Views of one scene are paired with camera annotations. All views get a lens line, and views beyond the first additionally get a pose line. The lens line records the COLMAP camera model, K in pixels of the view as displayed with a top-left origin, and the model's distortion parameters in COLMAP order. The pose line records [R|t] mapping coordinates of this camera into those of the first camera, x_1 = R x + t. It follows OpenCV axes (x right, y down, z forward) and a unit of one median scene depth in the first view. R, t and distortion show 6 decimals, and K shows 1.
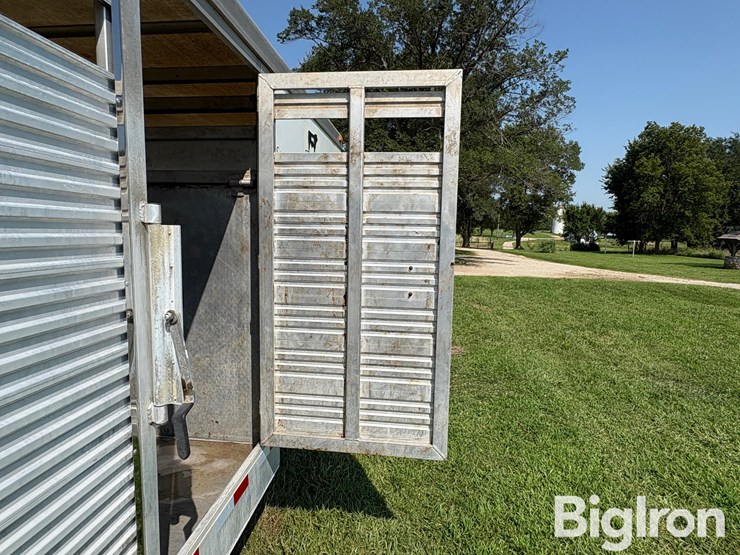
lens RADIAL K [[428.2, 0, 370.0], [0, 428.2, 277.5], [0, 0, 1]] dist [0.002657, 0.000219]
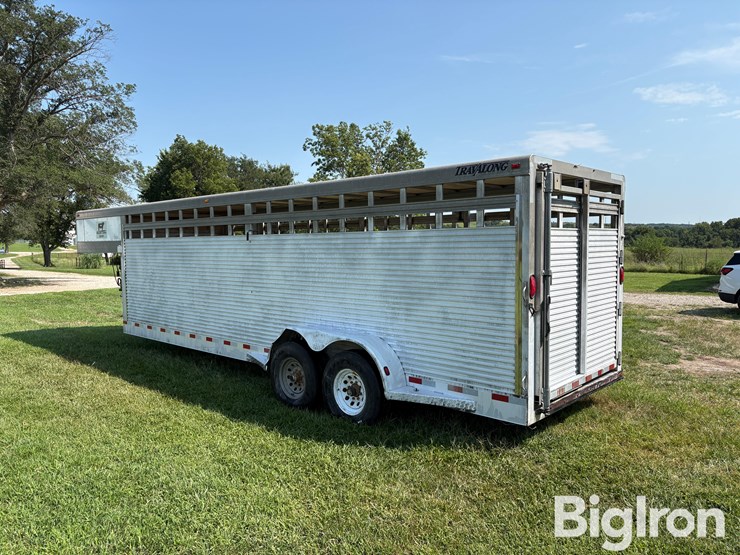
lens RADIAL K [[565.4, 0, 358.1], [0, 565.4, 282.9], [0, 0, 1]] dist [0.037778, -0.063780]
pose [[0.617294, -0.076826, 0.782973, -0.174852], [0.102041, 0.994632, 0.017146, 0.008550], [-0.780087, 0.069311, 0.621820, -0.158012]]
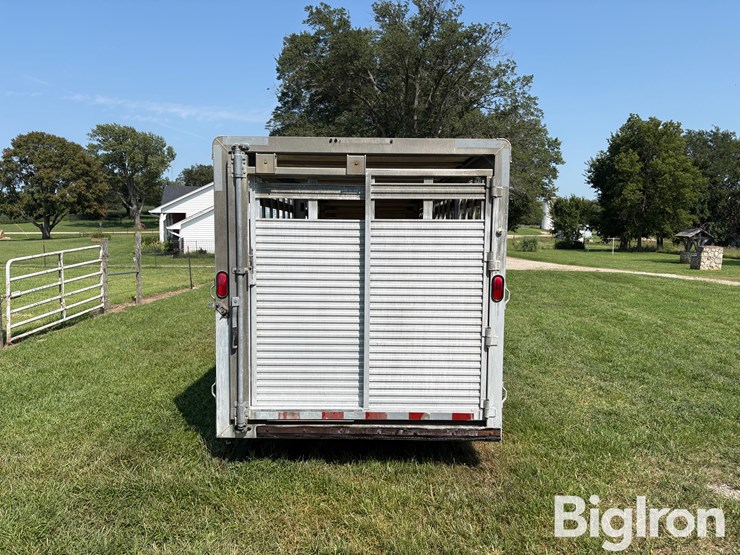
lens RADIAL K [[562.5, 0, 373.1], [0, 562.5, 276.5], [0, 0, 1]] dist [0.035706, -0.001930]
pose [[0.994760, -0.015570, 0.101049, -0.059616], [0.017533, 0.999674, -0.018567, 0.014922], [-0.100727, 0.020242, 0.994708, -0.211375]]
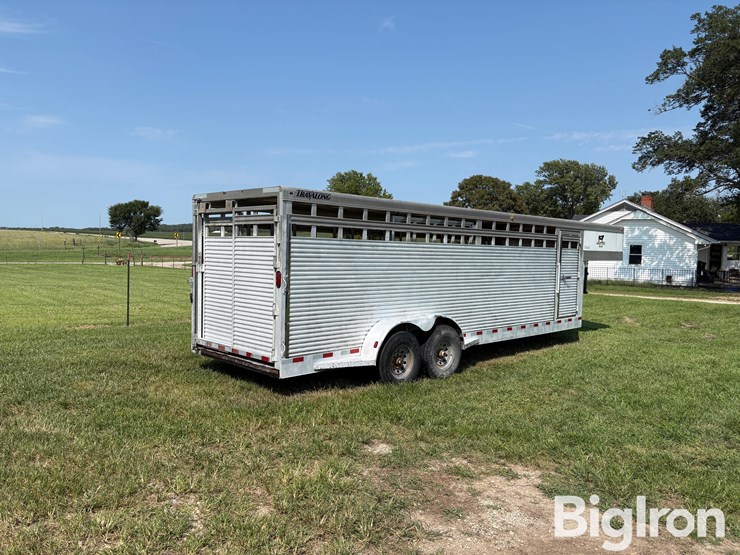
lens RADIAL K [[562.5, 0, 373.1], [0, 562.5, 276.5], [0, 0, 1]] dist [0.035706, -0.001930]
pose [[0.786177, 0.031287, -0.617209, 0.076470], [-0.075822, 0.996056, -0.046088, 0.019584], [0.613332, 0.083031, 0.785448, -0.220944]]
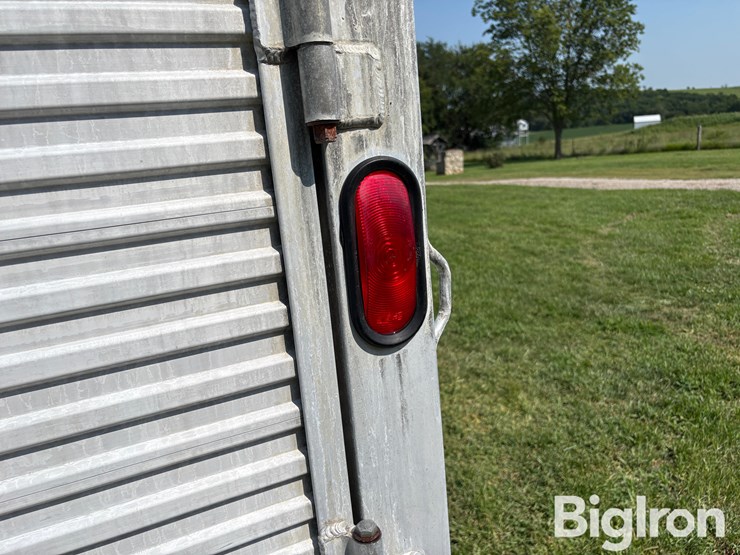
lens RADIAL K [[572.9, 0, 370.0], [0, 572.9, 277.5], [0, 0, 1]] dist [0.009722, 0.003317]
pose [[0.853577, -0.201684, 0.480345, -0.037145], [0.154793, 0.978568, 0.135805, 0.014168], [-0.497440, -0.041566, 0.866502, -0.134197]]
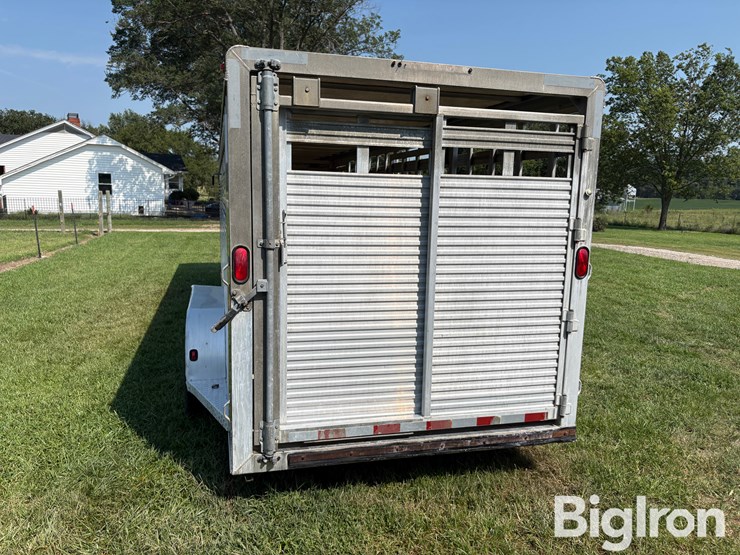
lens RADIAL K [[565.4, 0, 358.1], [0, 565.4, 282.9], [0, 0, 1]] dist [0.037778, -0.063780]
pose [[0.939302, -0.047077, 0.339847, -0.084277], [0.026349, 0.997514, 0.065354, 0.012453], [-0.342079, -0.052432, 0.938207, -0.183953]]
